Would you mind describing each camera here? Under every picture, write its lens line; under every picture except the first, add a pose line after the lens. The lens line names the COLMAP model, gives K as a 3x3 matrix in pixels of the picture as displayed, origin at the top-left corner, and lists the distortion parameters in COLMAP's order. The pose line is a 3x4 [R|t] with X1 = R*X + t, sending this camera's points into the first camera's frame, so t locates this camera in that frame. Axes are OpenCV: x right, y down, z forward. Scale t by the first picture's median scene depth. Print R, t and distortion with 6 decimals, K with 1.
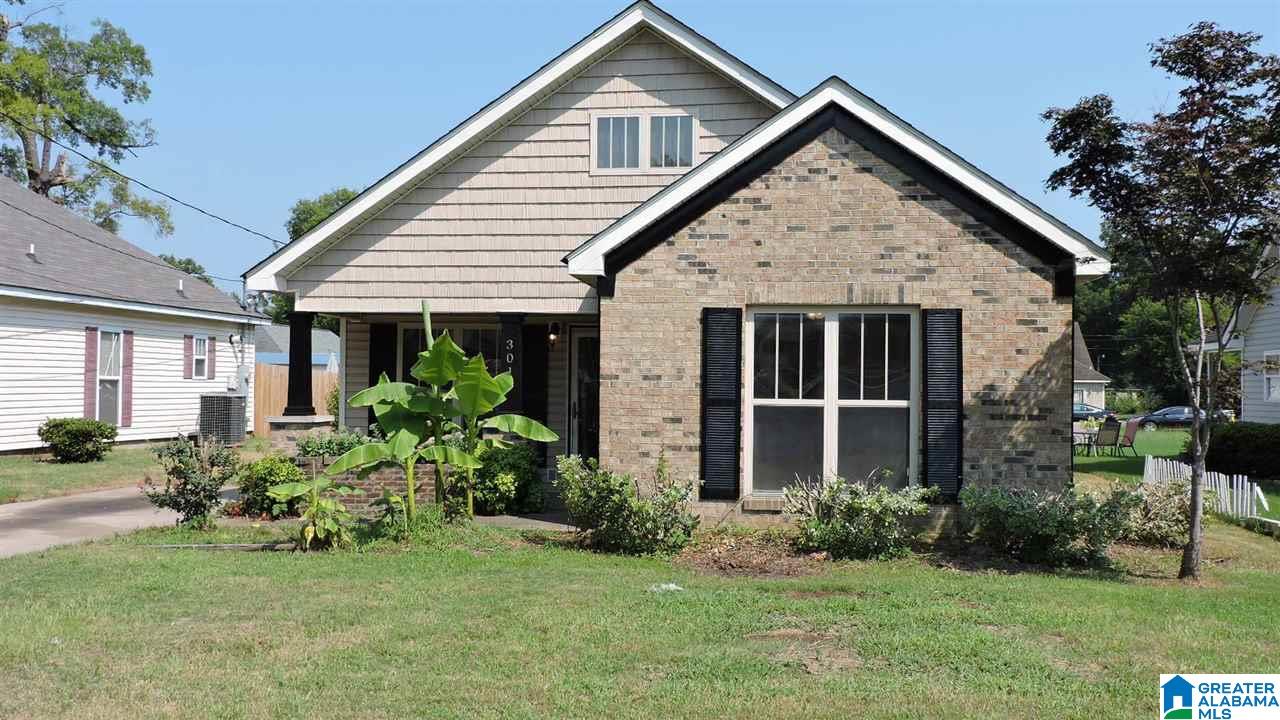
lens RADIAL K [[1226.0, 0, 640.0], [0, 1226.0, 360.0], [0, 0, 1]] dist [-0.023081, -0.000193]
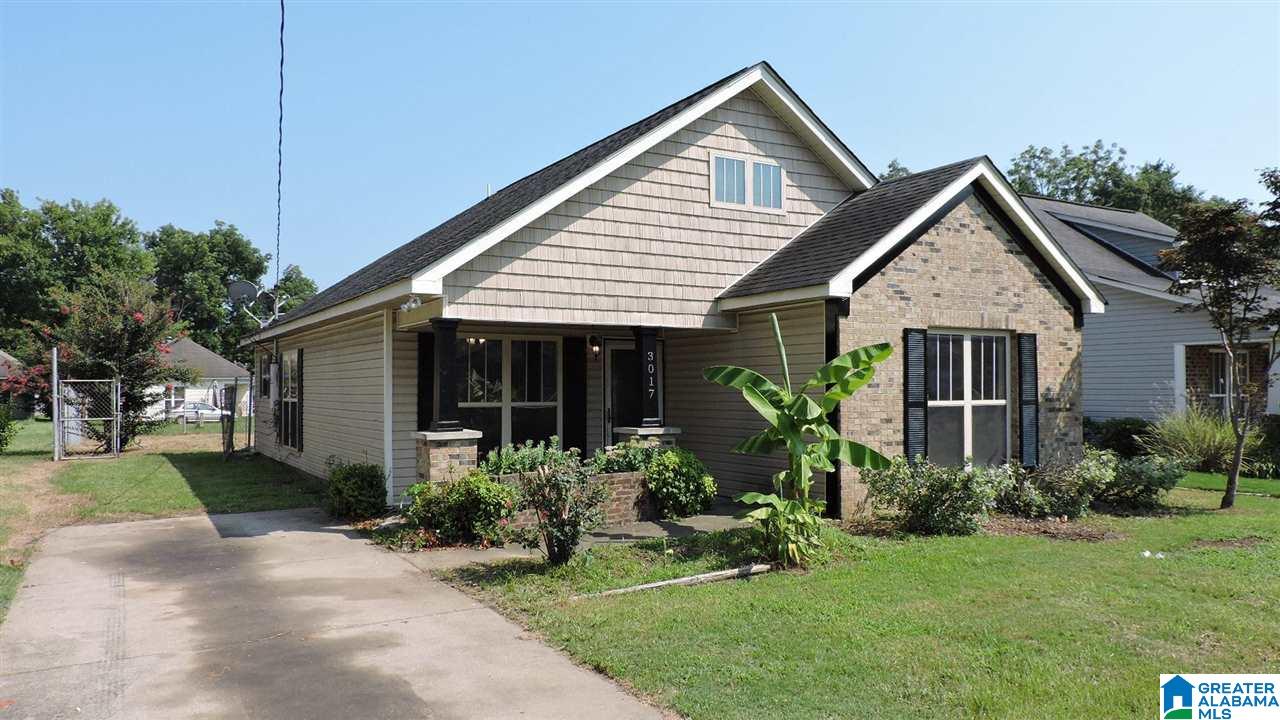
lens RADIAL K [[922.2, 0, 640.0], [0, 922.2, 360.0], [0, 0, 1]] dist [-0.011263, 0.002601]
pose [[0.780708, 0.004104, 0.624882, -0.732664], [0.000496, 0.999974, -0.007187, -0.004096], [-0.624896, 0.005921, 0.780686, 0.446771]]
